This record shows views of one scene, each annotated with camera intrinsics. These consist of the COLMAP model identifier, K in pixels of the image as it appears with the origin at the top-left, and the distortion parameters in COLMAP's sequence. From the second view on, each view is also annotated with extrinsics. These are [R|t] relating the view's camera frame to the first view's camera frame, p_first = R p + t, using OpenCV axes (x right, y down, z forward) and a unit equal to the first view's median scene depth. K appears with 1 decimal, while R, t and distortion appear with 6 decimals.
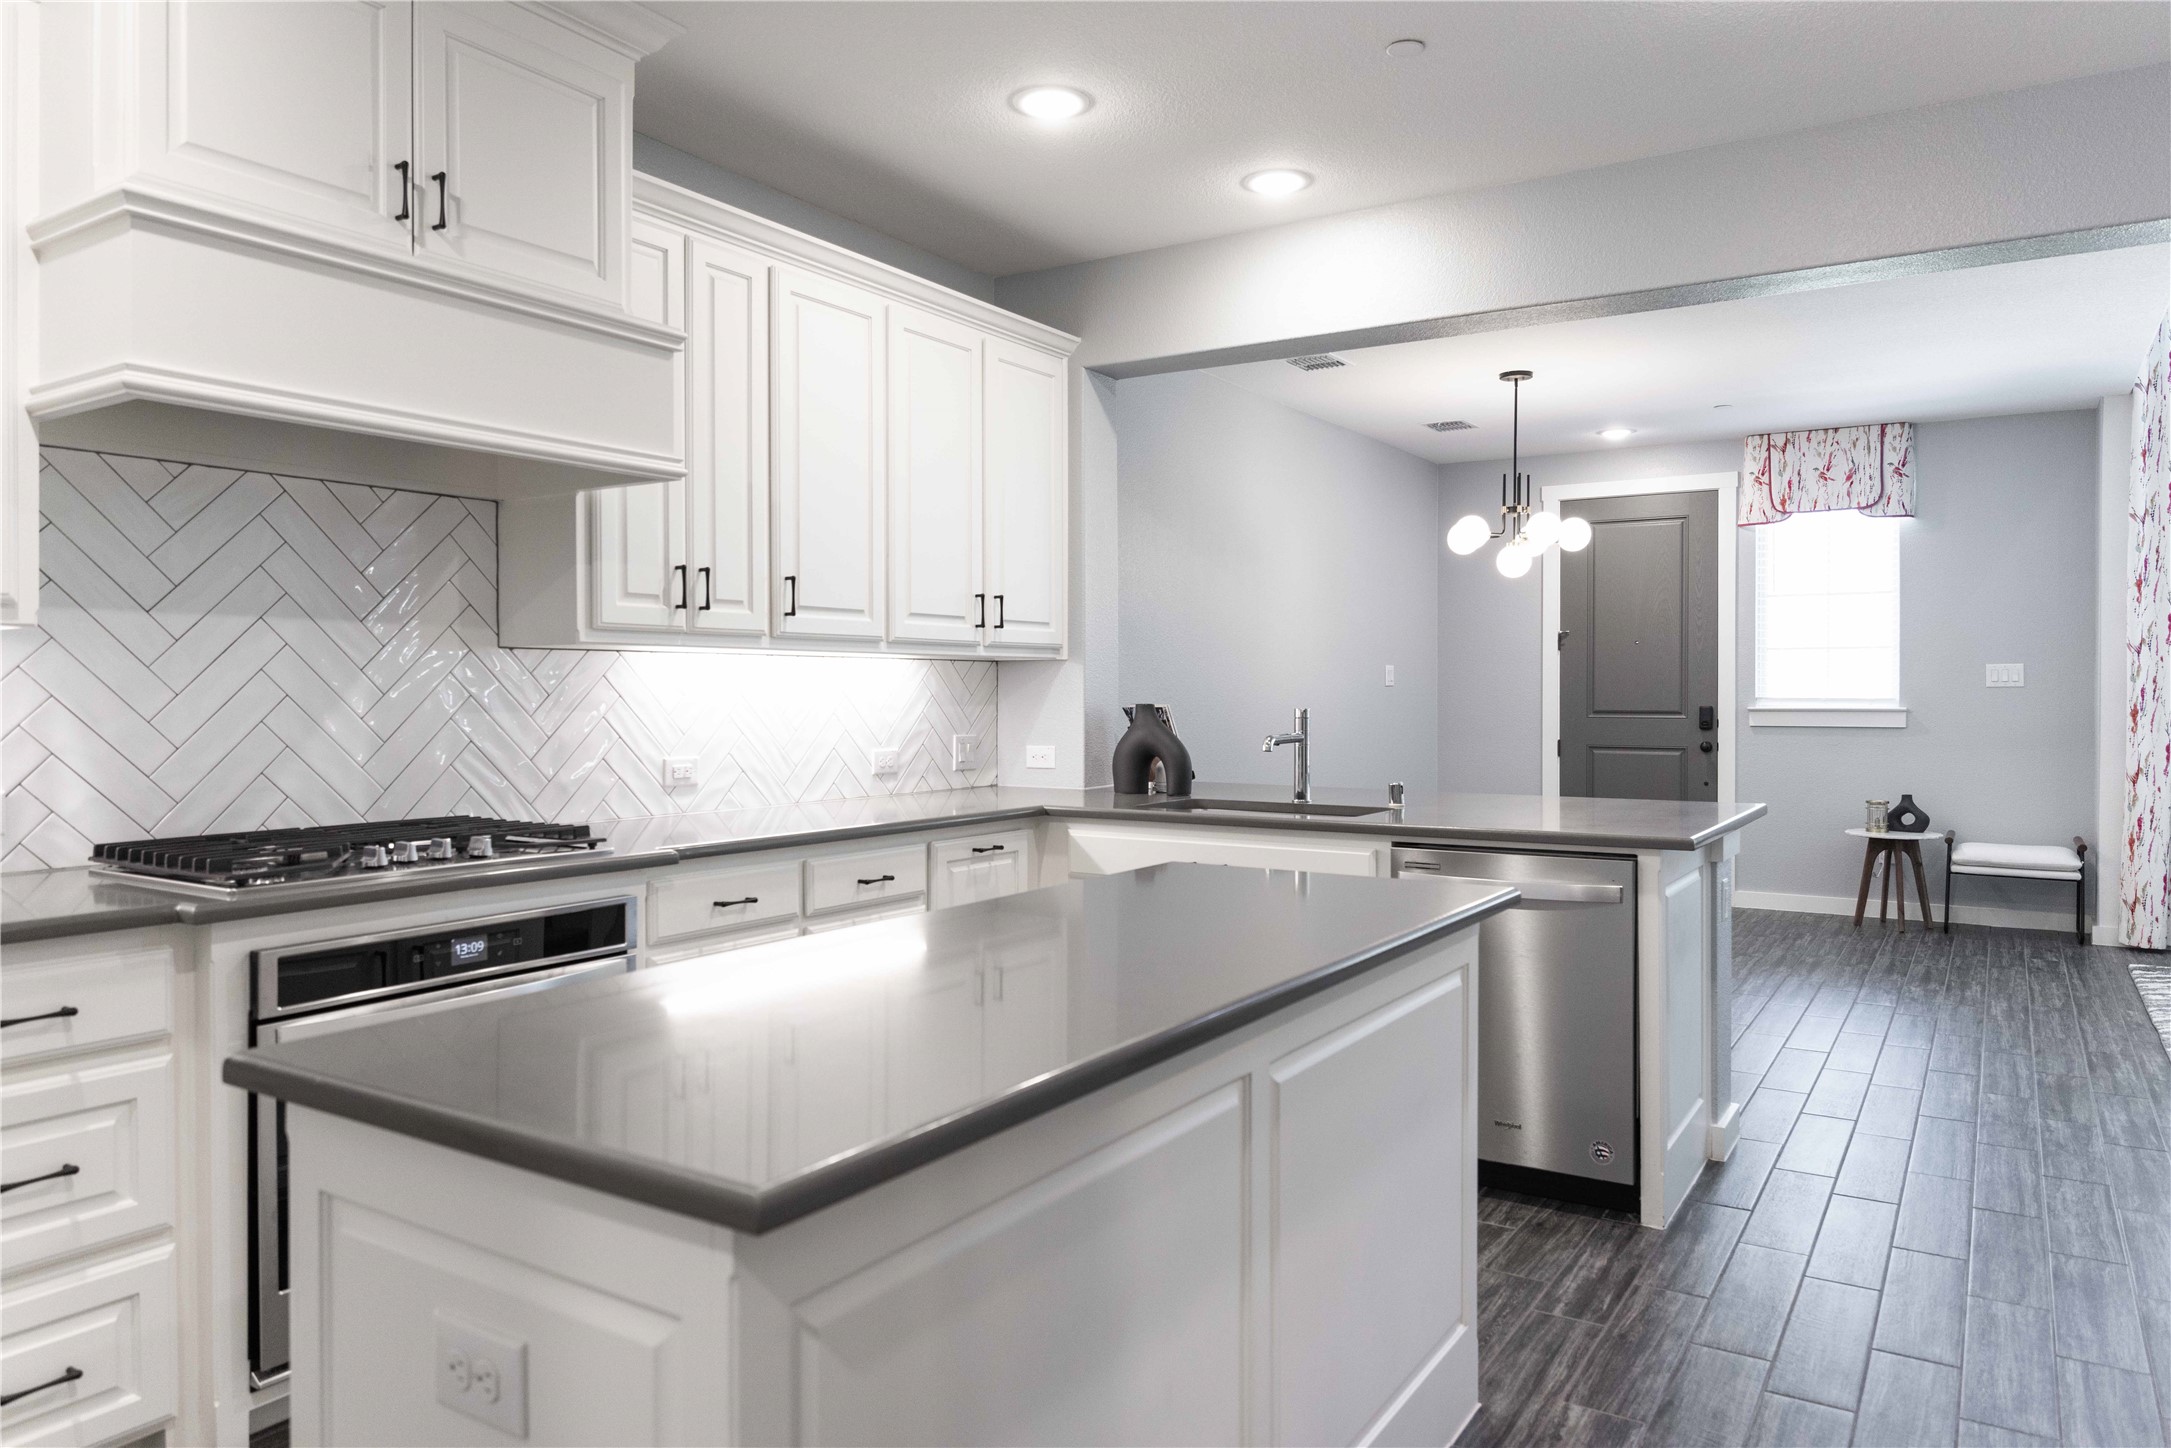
lens RADIAL K [[1425.4, 0, 1104.7], [0, 1425.4, 709.3], [0, 0, 1]] dist [-0.002596, 0.005803]
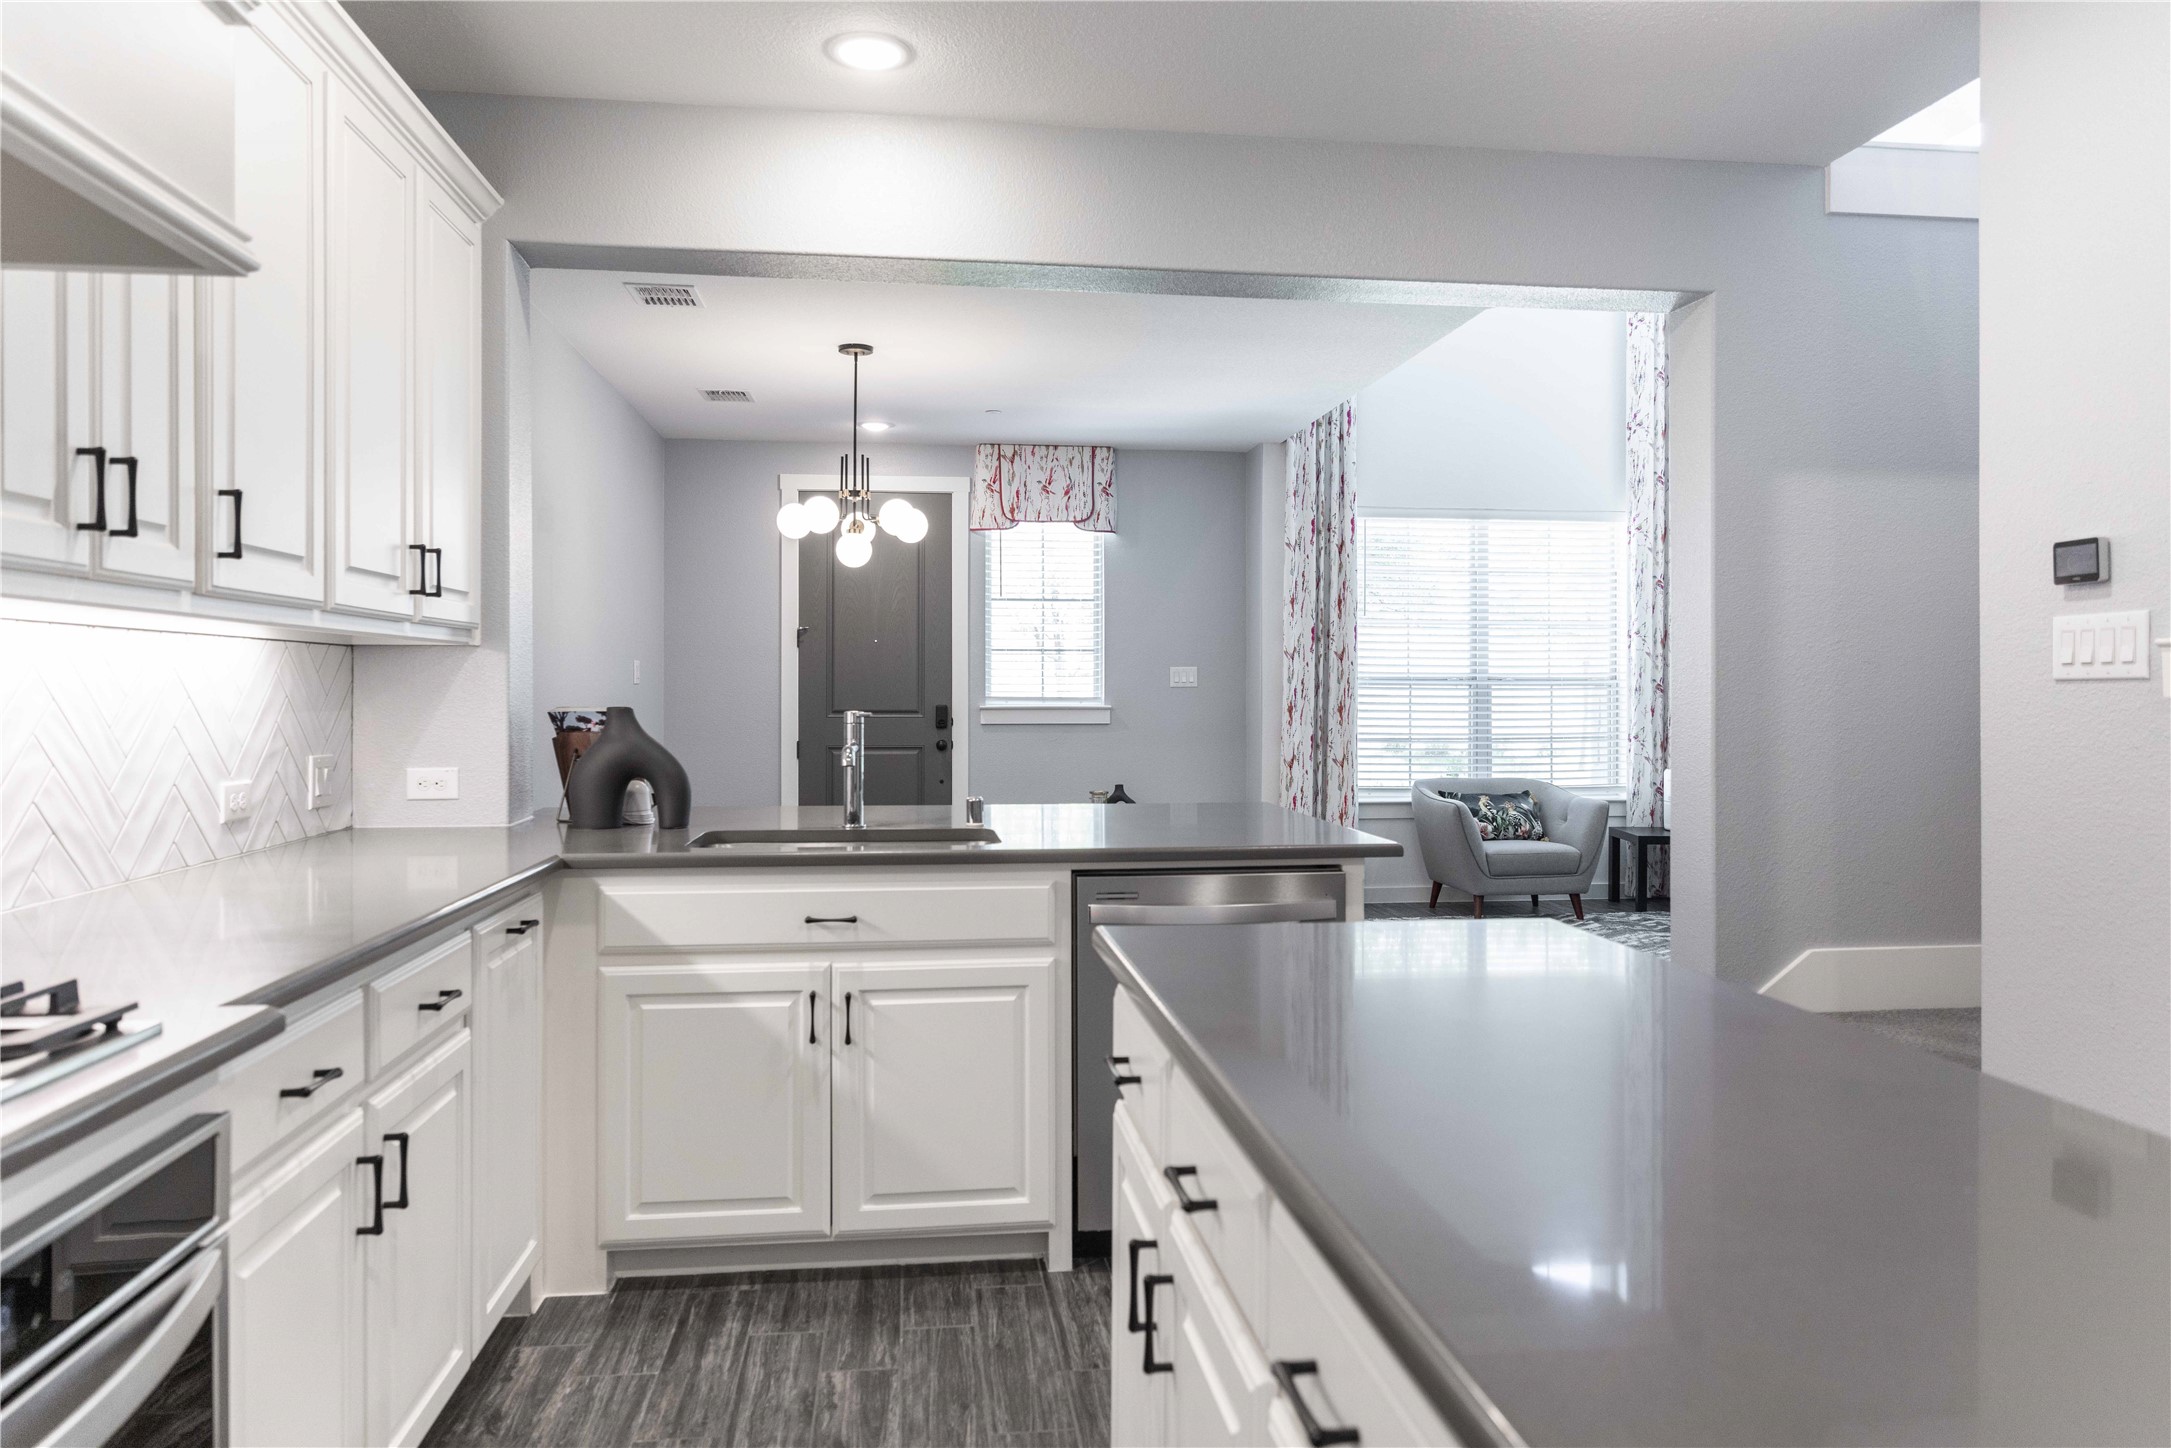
lens RADIAL K [[1425.4, 0, 1102.0], [0, 1425.4, 691.9], [0, 0, 1]] dist [-0.002596, 0.005803]
pose [[0.779570, 0.000332, 0.626315, -0.134023], [0.006917, 0.999934, -0.009139, -0.001754], [-0.626277, 0.011457, 0.779517, 0.145870]]
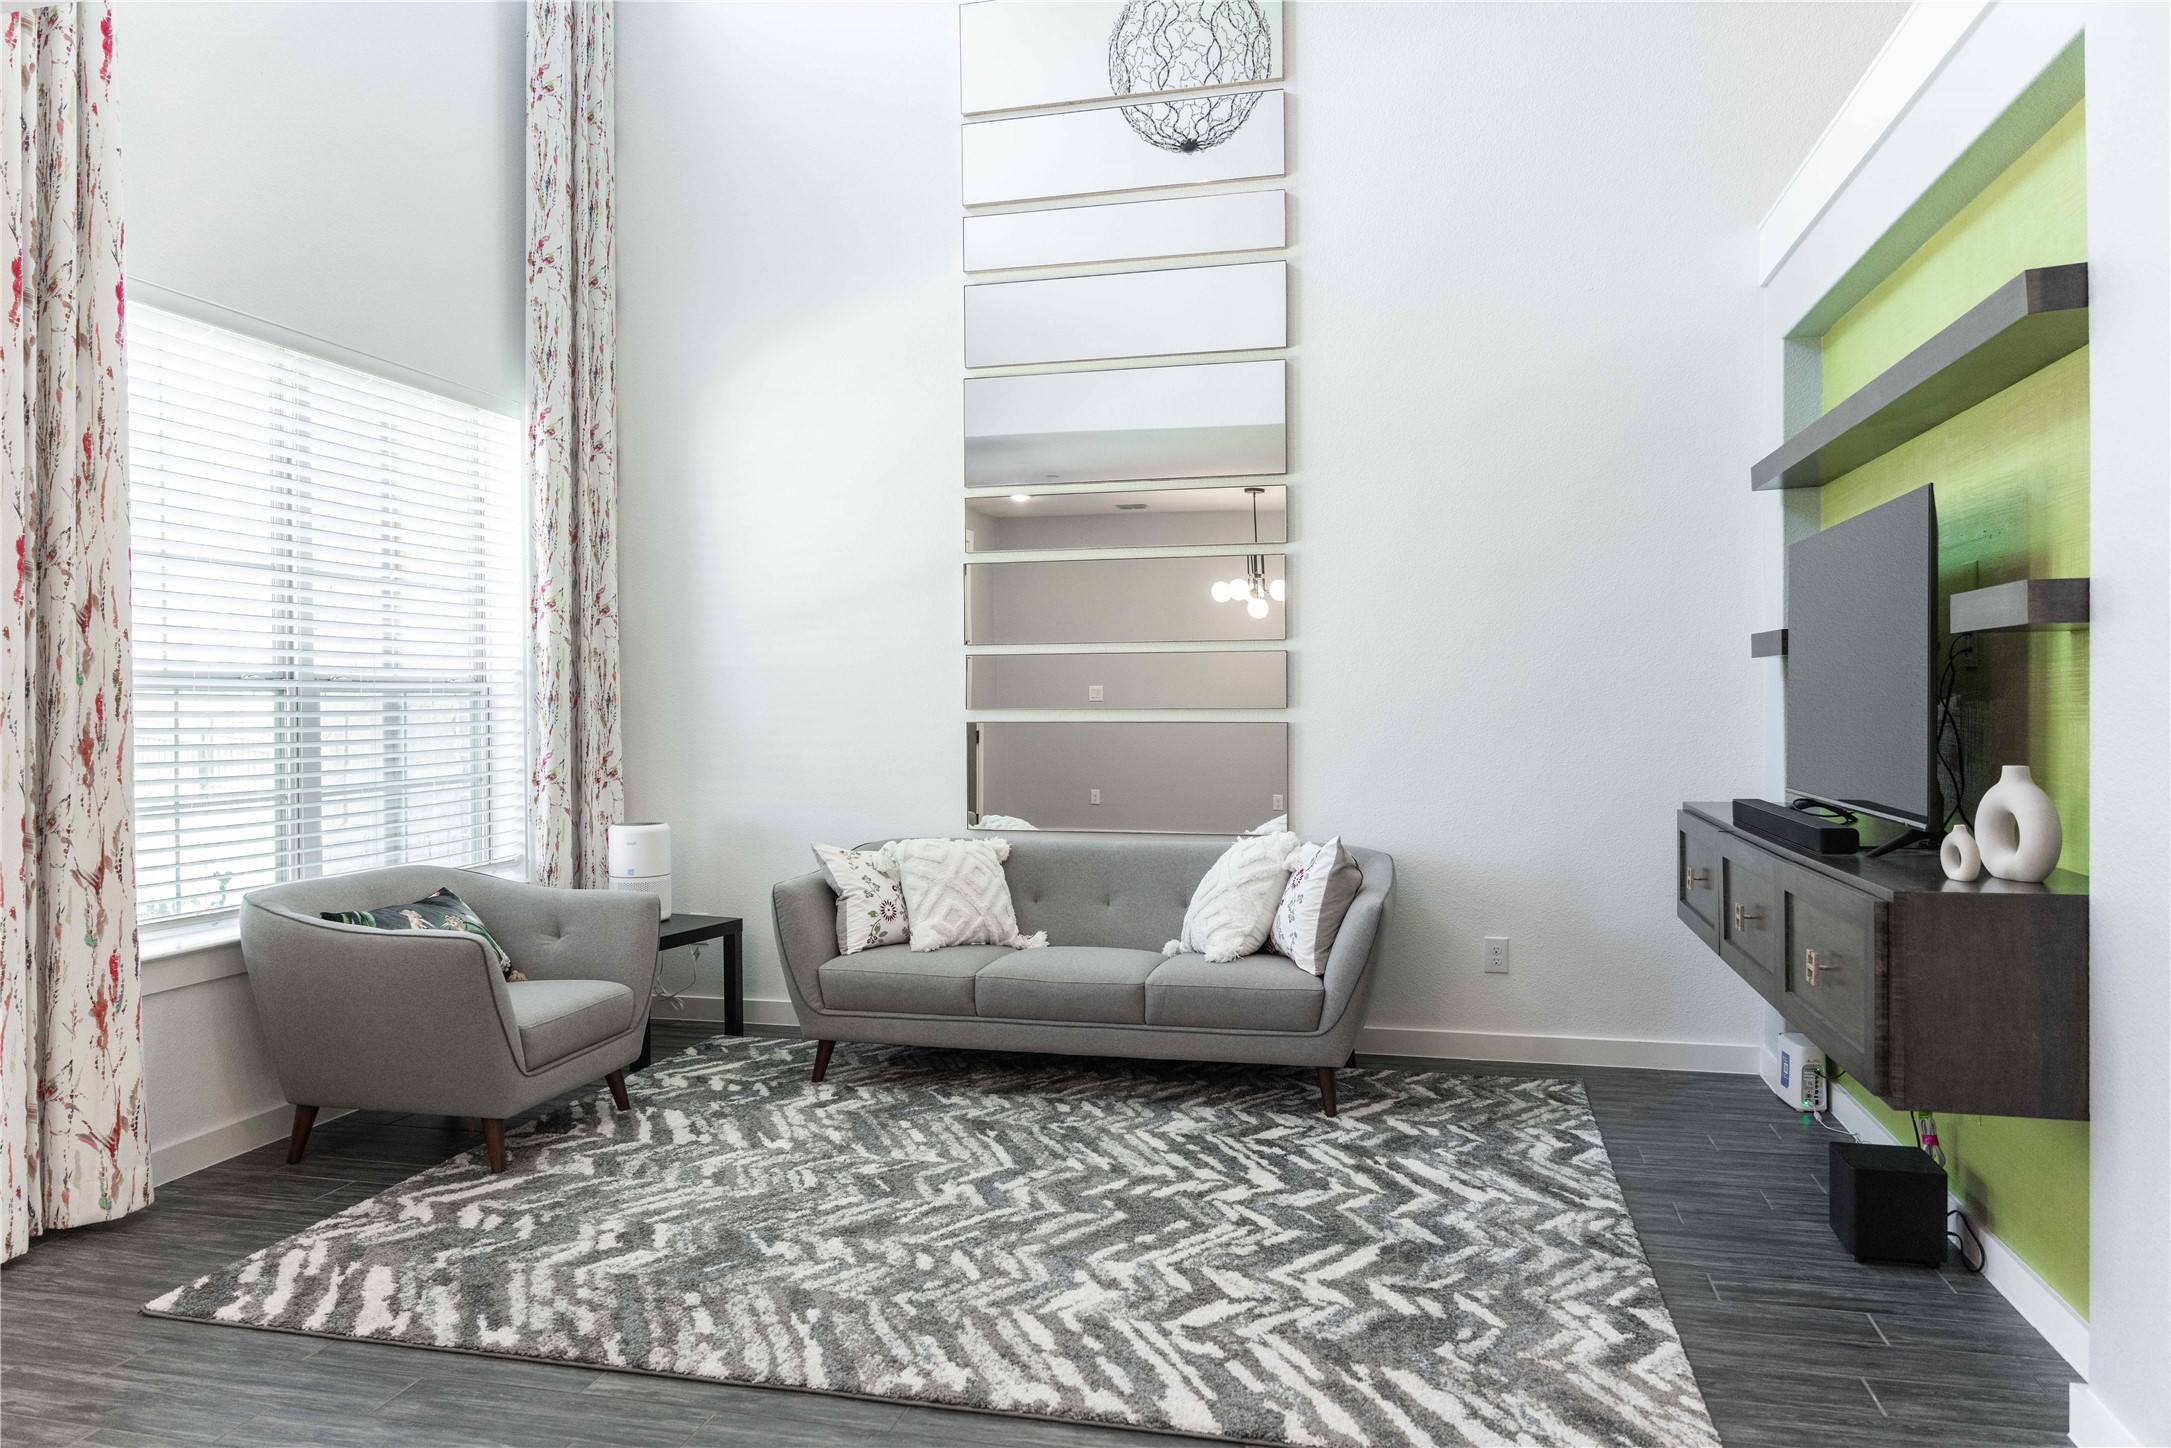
lens RADIAL K [[1425.4, 0, 1083.4], [0, 1425.4, 719.0], [0, 0, 1]] dist [-0.002596, 0.005803]
pose [[-0.320138, -0.013392, 0.947276, 0.145028], [0.009717, 0.999801, 0.017418, -0.009925], [-0.947321, 0.014781, -0.319944, 0.683578]]
